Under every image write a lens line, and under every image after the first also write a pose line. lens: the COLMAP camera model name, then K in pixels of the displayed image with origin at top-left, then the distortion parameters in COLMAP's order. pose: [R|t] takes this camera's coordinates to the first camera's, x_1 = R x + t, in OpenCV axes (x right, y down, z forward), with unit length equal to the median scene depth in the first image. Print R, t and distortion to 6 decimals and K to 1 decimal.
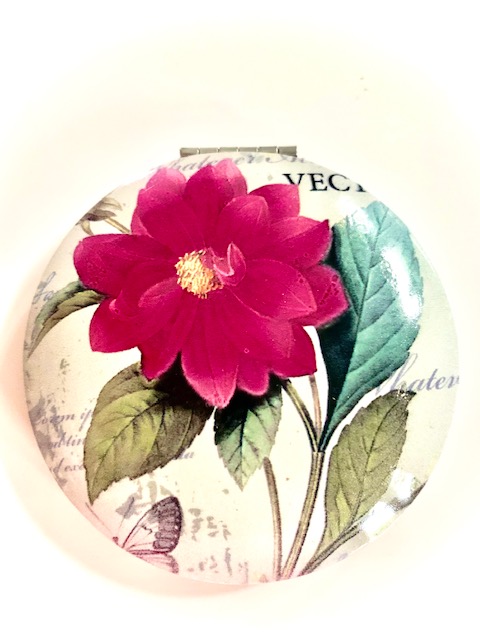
lens RADIAL K [[486.5, 0, 240.0], [0, 486.5, 320.0], [0, 0, 1]] dist [-0.000488, -0.001735]
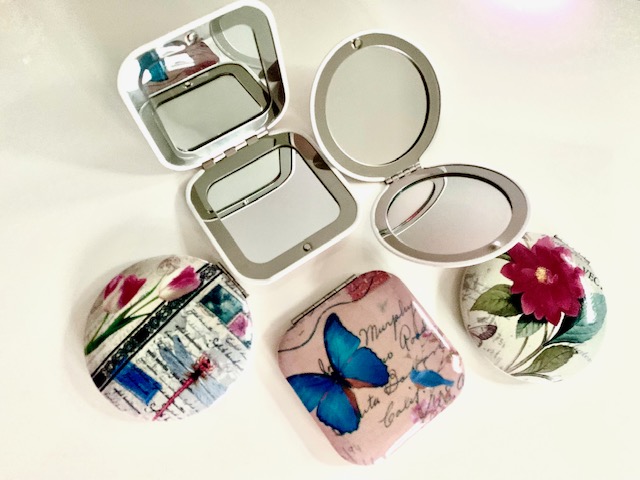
lens RADIAL K [[486.5, 0, 320.0], [0, 486.5, 240.0], [0, 0, 1]] dist [-0.000488, -0.001735]
pose [[0.765690, 0.636355, -0.093652, -1.033023], [-0.642258, 0.764329, -0.057503, 0.822921], [0.034989, 0.104179, 0.993943, -2.128471]]
